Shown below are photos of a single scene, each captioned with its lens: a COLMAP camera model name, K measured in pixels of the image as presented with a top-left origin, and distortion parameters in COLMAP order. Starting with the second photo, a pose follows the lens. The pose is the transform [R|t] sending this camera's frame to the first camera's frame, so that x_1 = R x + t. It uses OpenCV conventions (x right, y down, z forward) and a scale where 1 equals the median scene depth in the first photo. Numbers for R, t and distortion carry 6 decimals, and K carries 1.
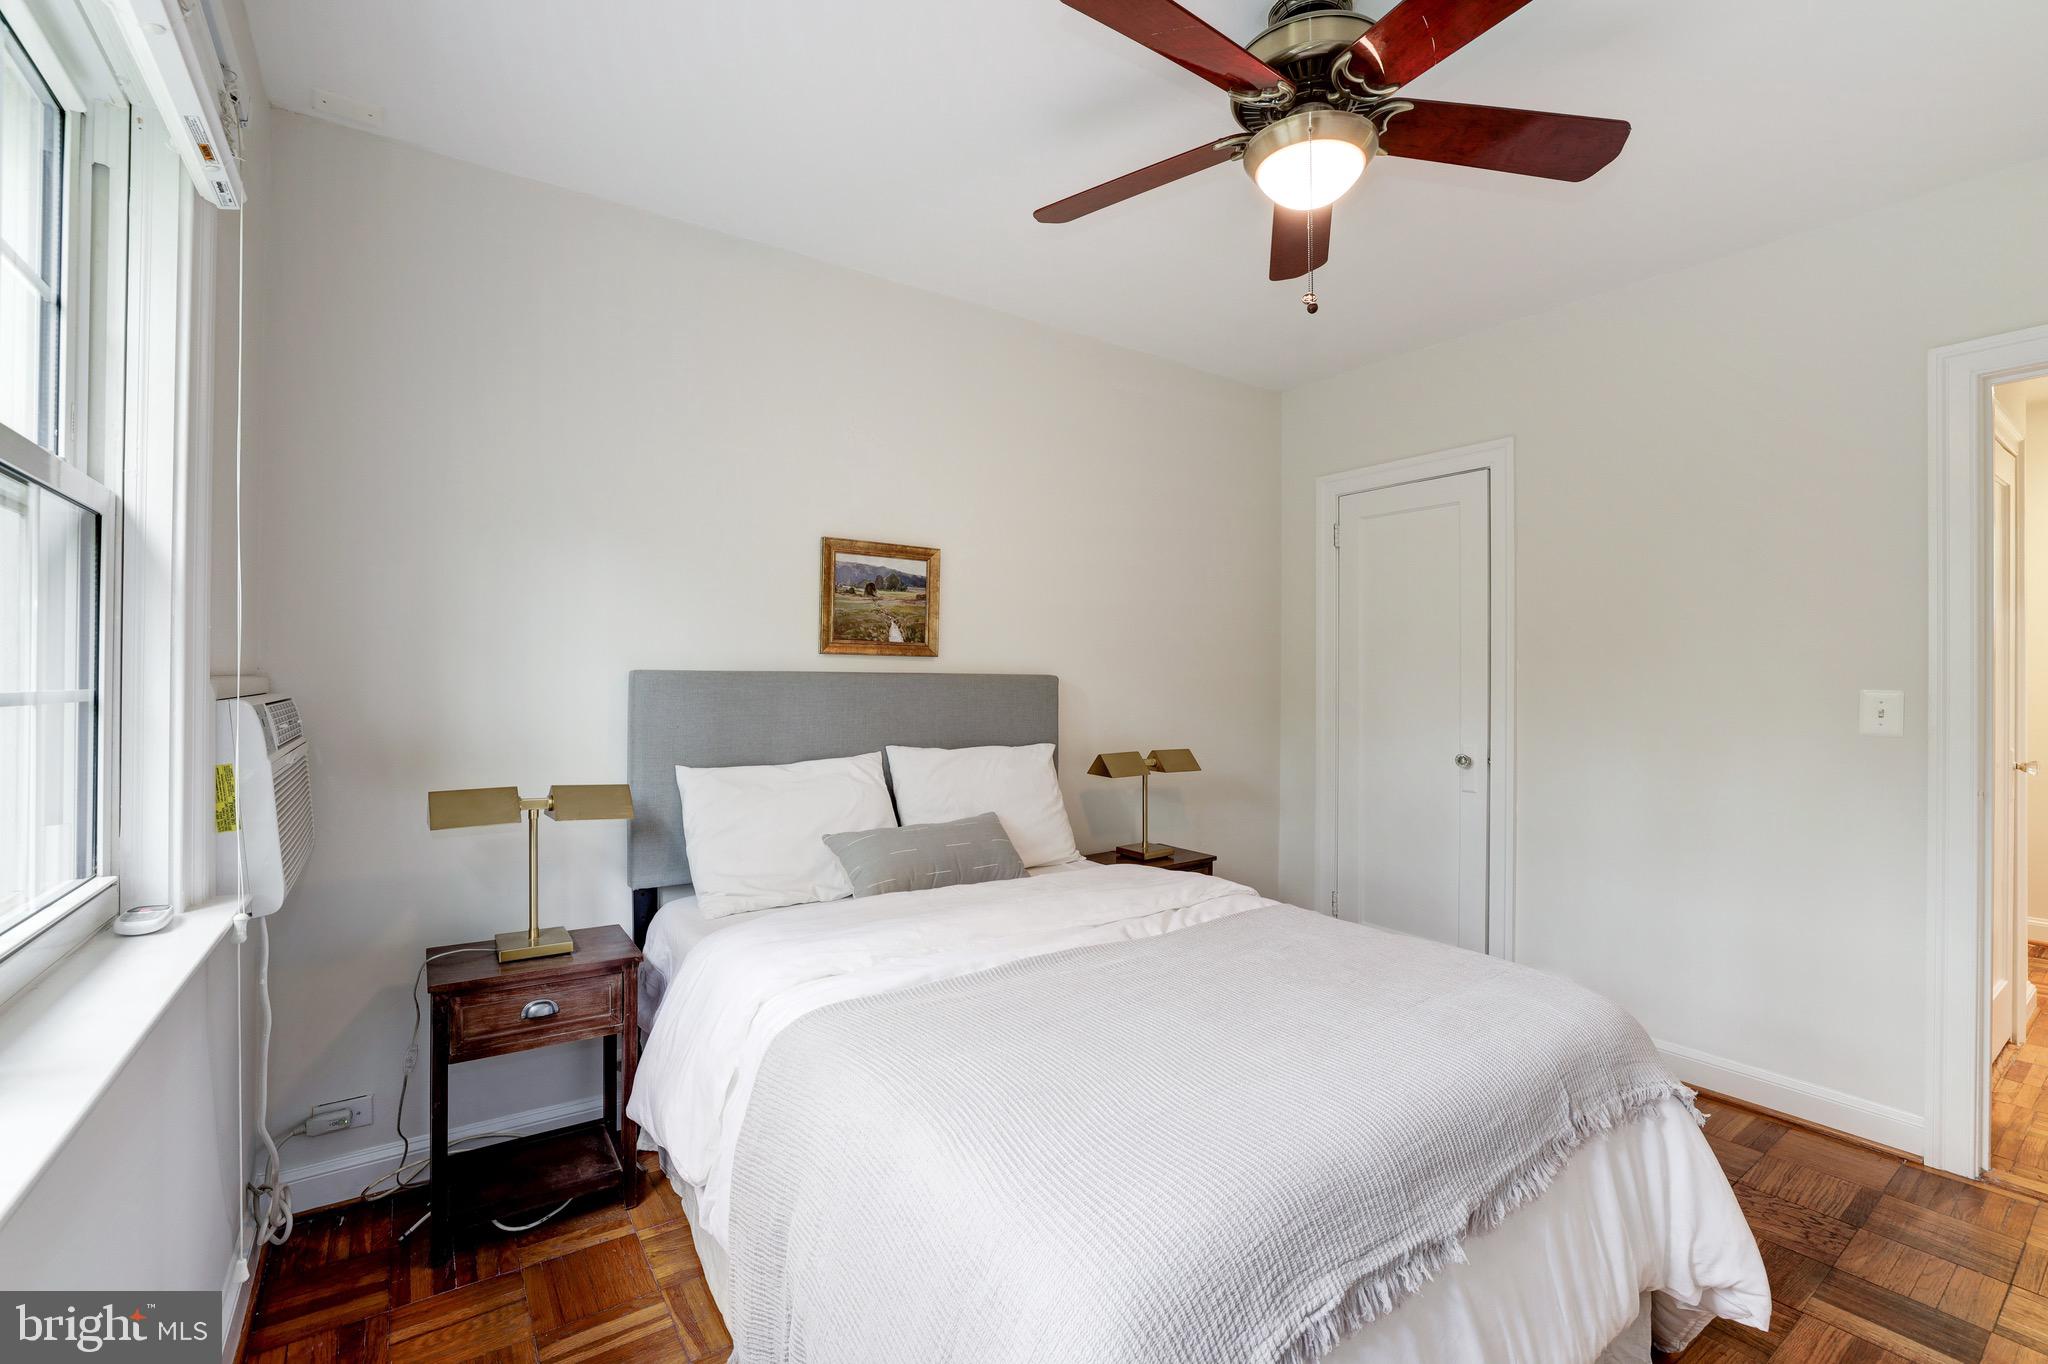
lens RADIAL K [[885.6, 0, 1022.7], [0, 885.6, 674.7], [0, 0, 1]] dist [-0.053935, 0.018752]
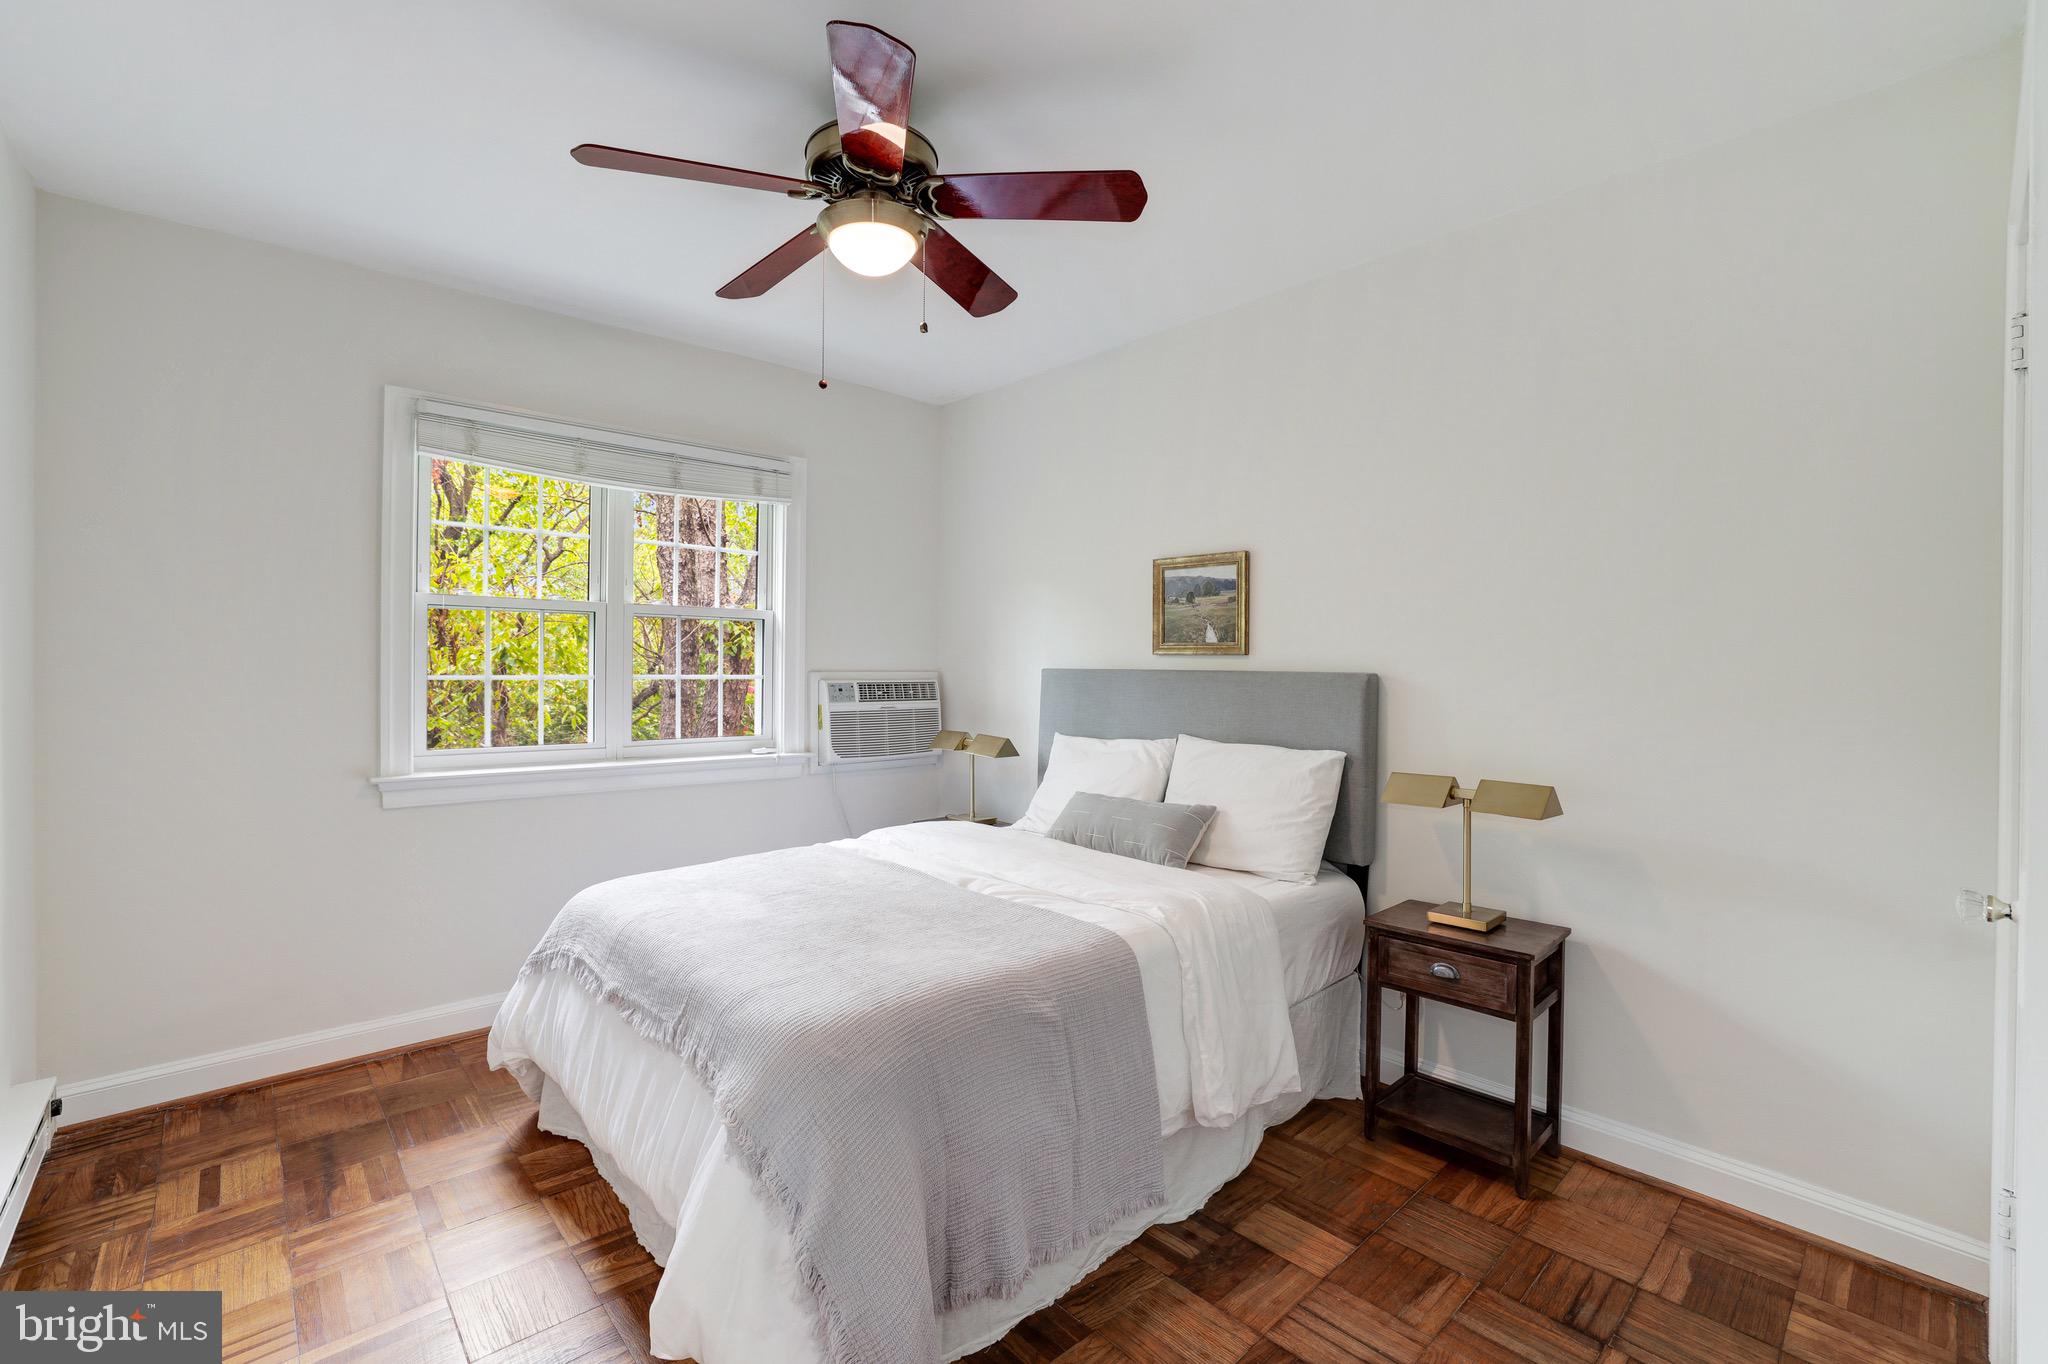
lens RADIAL K [[885.6, 0, 1022.7], [0, 885.6, 674.7], [0, 0, 1]] dist [-0.053935, 0.018752]
pose [[0.140167, 0.002236, -0.990125, 0.912256], [-0.006522, 0.999978, 0.001335, 0.002969], [0.990106, 0.006270, 0.140178, 0.617610]]
